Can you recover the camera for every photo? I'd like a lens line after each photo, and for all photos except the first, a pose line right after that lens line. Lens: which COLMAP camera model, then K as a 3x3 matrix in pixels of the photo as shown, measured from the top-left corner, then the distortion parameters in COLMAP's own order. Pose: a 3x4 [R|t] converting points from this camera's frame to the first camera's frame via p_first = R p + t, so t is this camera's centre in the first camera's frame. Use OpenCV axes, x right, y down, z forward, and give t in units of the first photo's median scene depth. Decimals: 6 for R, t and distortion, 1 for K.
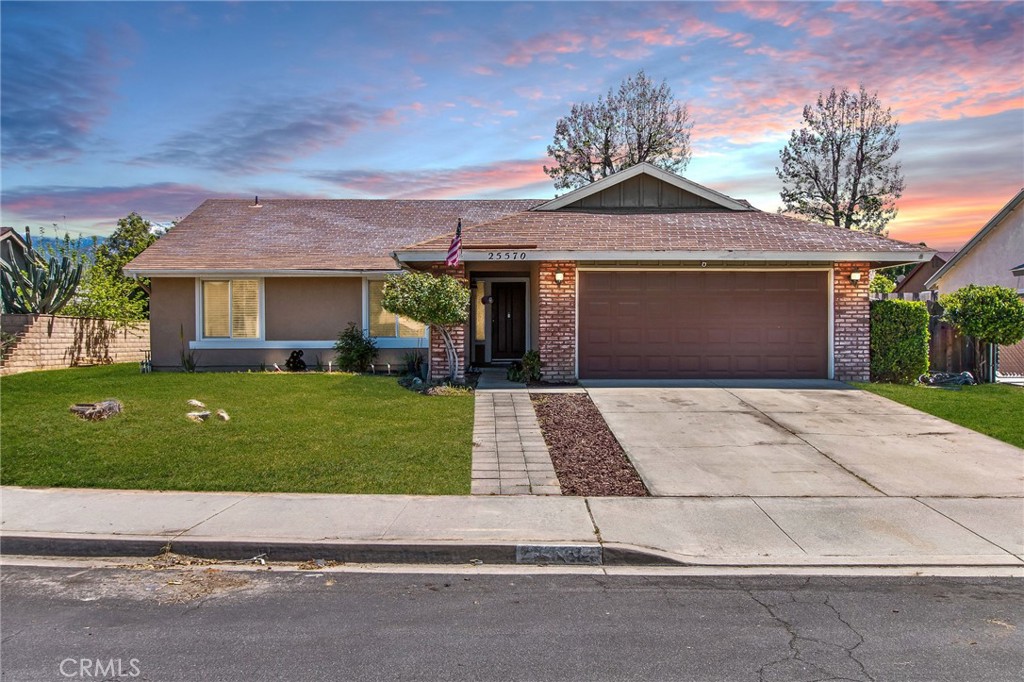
lens RADIAL K [[878.4, 0, 512.0], [0, 878.4, 341.0], [0, 0, 1]] dist [-0.002229, -0.003693]
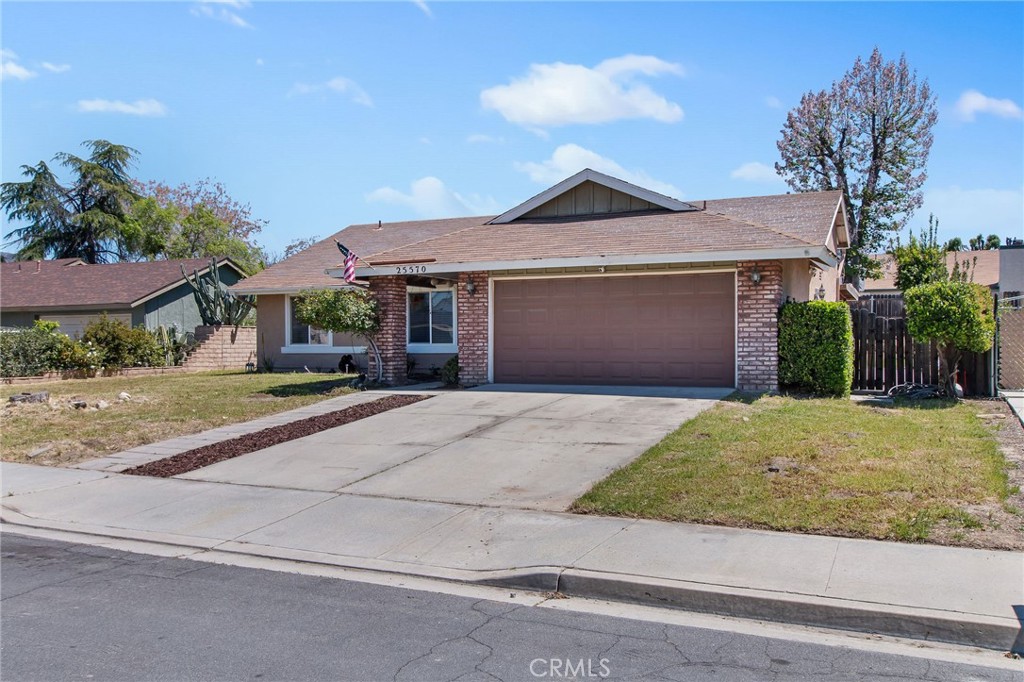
lens RADIAL K [[878.4, 0, 512.0], [0, 878.4, 341.0], [0, 0, 1]] dist [-0.002229, -0.003693]
pose [[0.901607, -0.002923, -0.432547, 0.553313], [0.000327, 0.999981, -0.006076, -0.000719], [0.432557, 0.005337, 0.901591, 0.060416]]
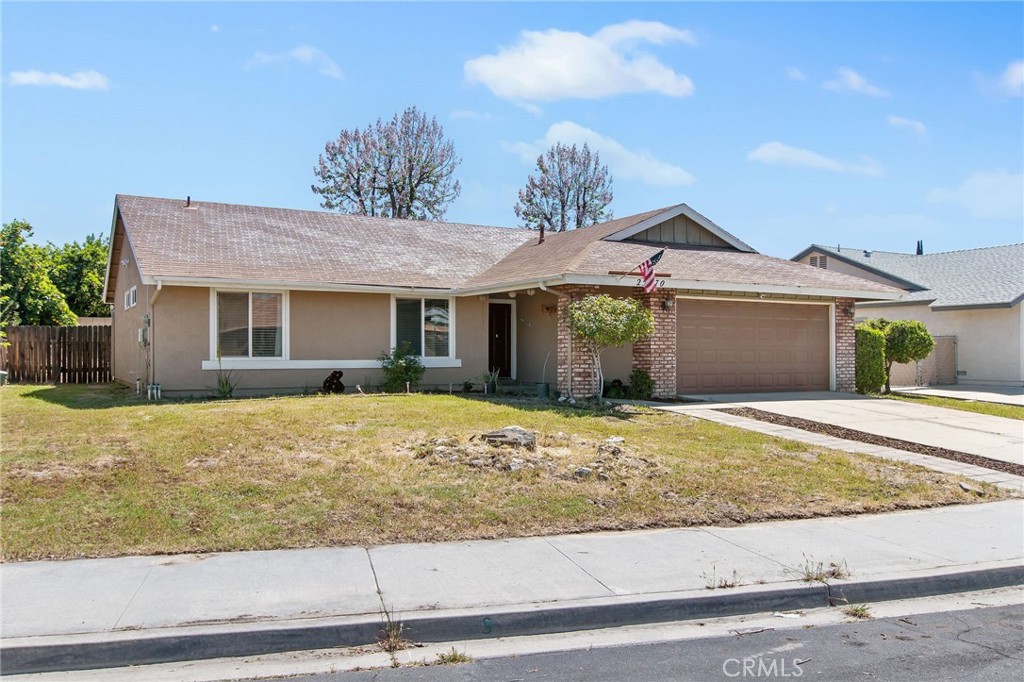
lens RADIAL K [[803.5, 0, 497.7], [0, 803.5, 354.6], [0, 0, 1]] dist [0.002429, 0.000185]
pose [[0.887729, 0.001679, 0.460364, -0.594756], [-0.001628, 0.999999, -0.000507, -0.007223], [-0.460364, -0.000299, 0.887730, 0.199392]]
